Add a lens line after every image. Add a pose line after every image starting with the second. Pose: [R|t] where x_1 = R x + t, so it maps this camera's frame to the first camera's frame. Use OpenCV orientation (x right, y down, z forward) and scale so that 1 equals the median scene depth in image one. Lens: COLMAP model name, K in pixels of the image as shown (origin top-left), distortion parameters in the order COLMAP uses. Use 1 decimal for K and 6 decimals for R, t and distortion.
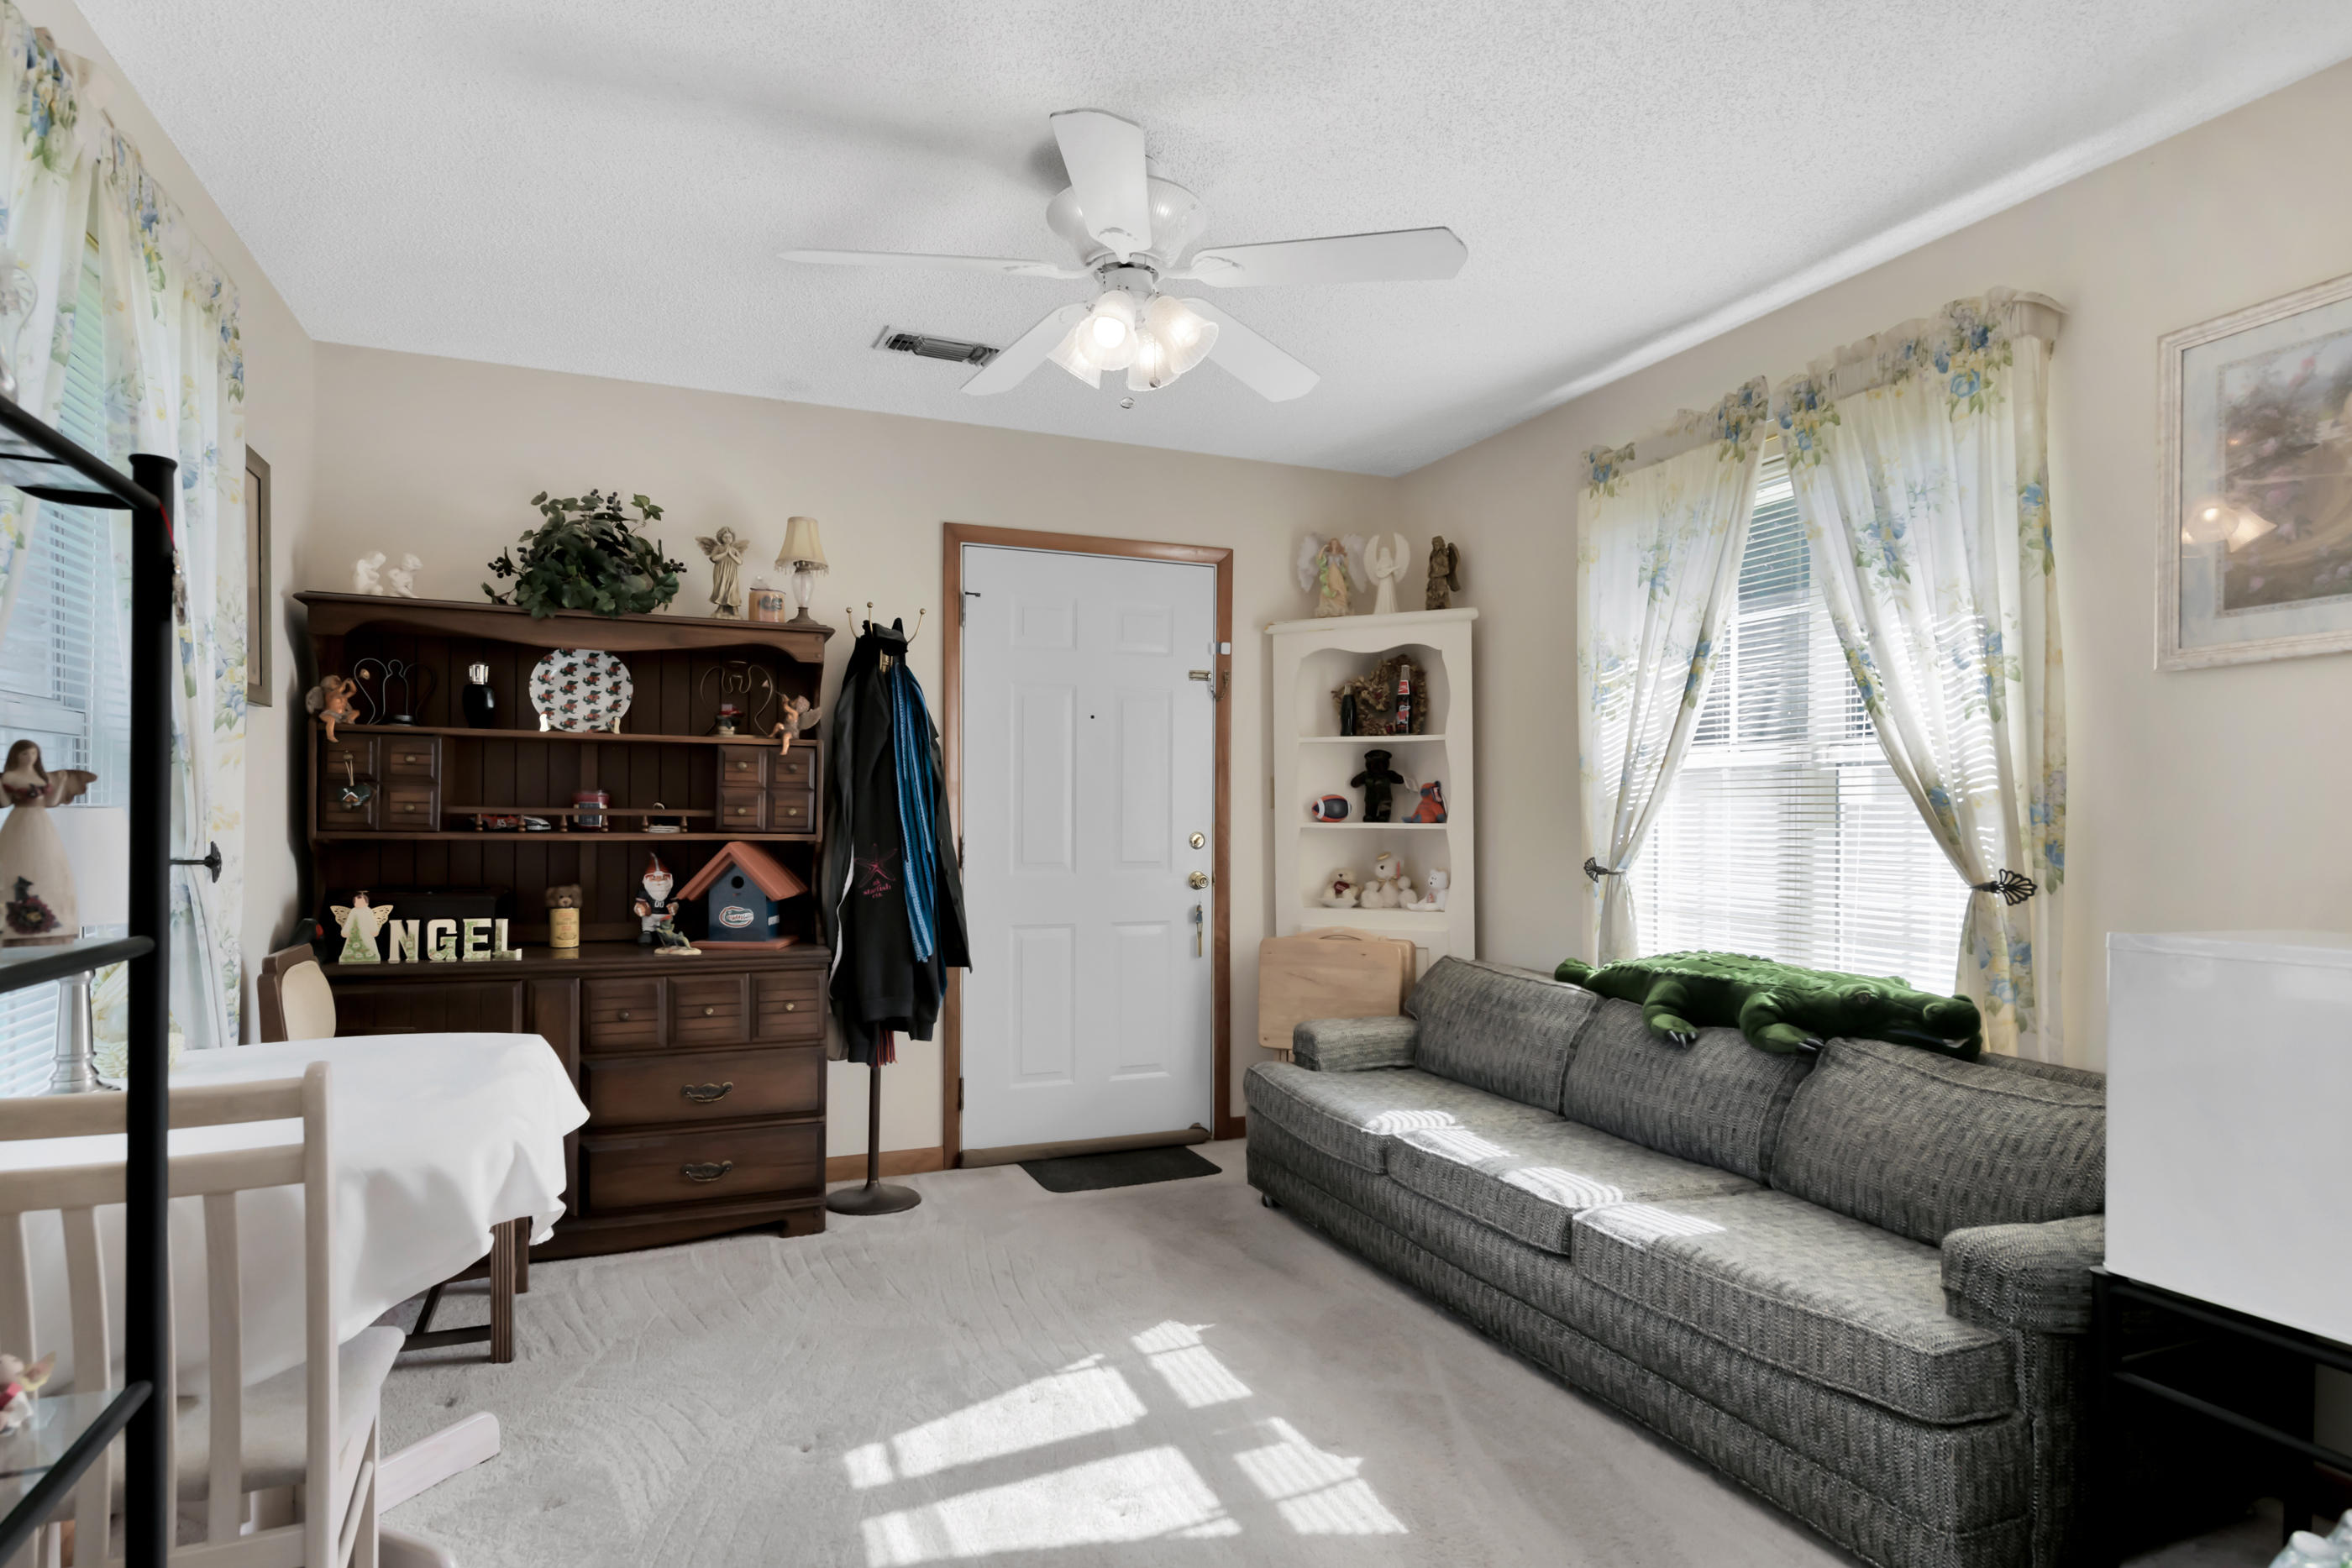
lens RADIAL K [[1261.7, 0, 1180.9], [0, 1261.7, 796.0], [0, 0, 1]] dist [-0.001065, -0.000082]
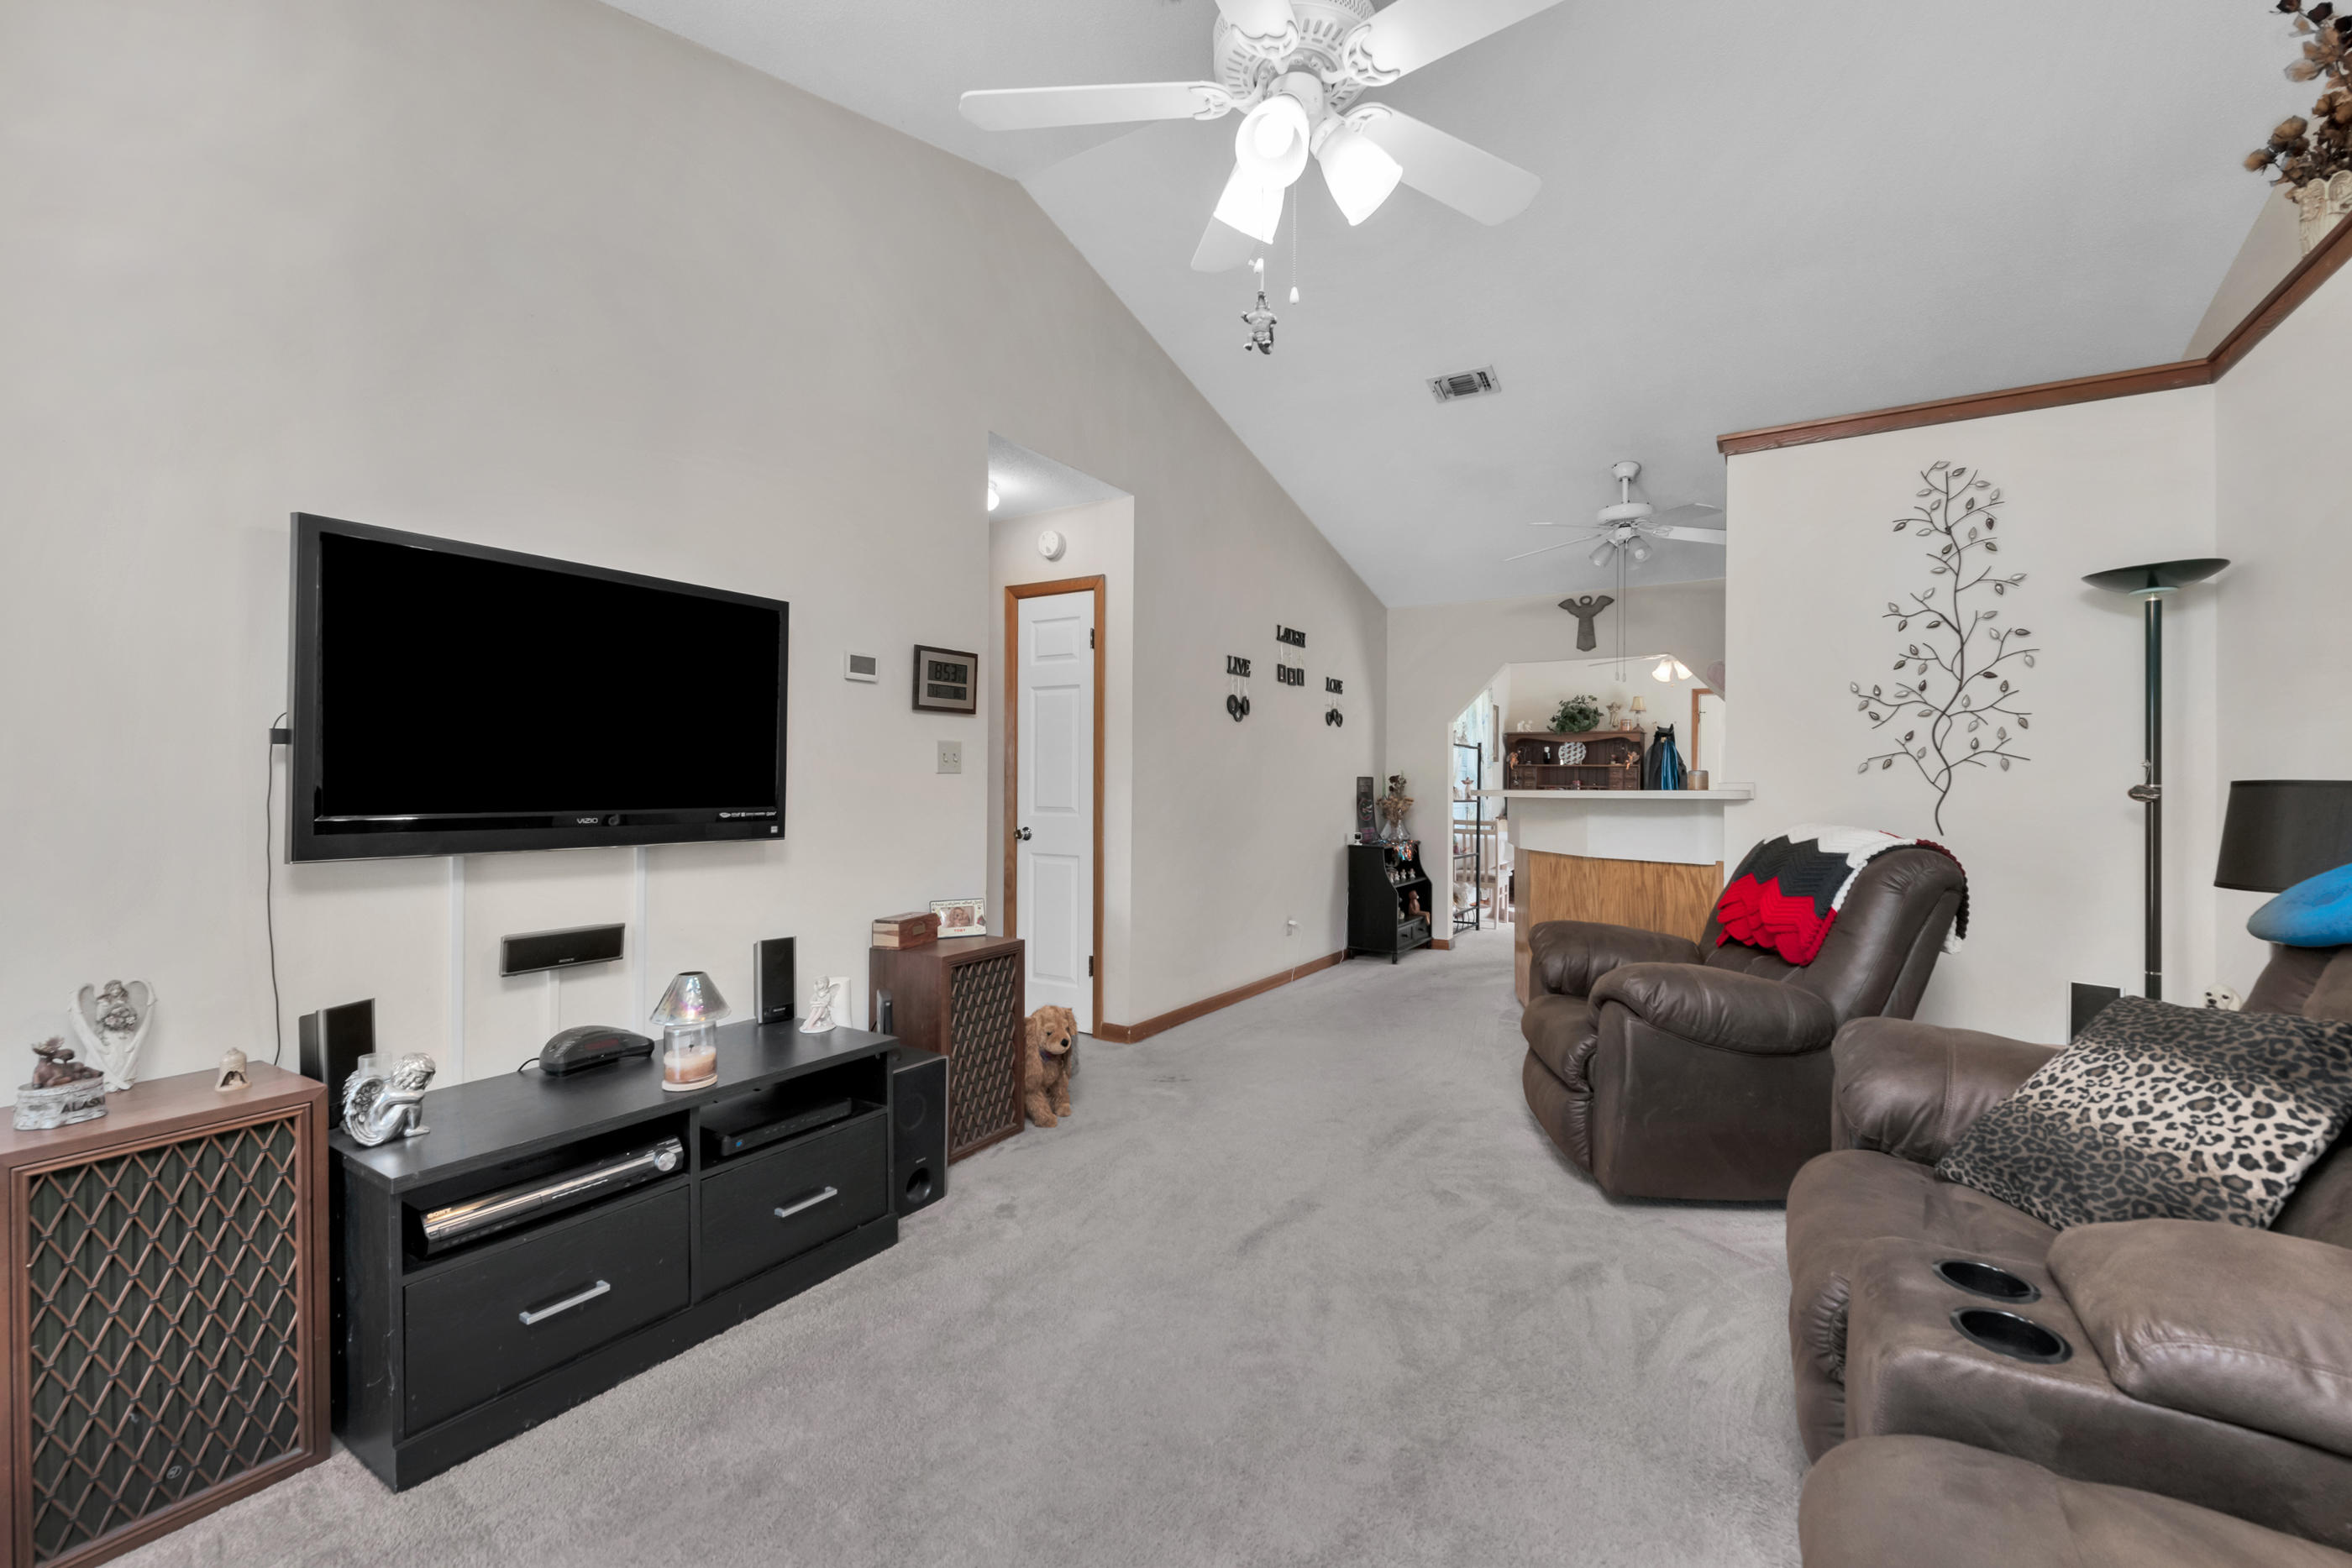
lens RADIAL K [[970.0, 0, 1184.5], [0, 970.0, 777.6], [0, 0, 1]] dist [-0.000759, 0.000107]
pose [[0.567932, -0.004074, -0.823065, 1.179655], [0.000260, 0.999989, -0.004771, -0.000514], [0.823075, 0.002495, 0.567927, -1.492039]]
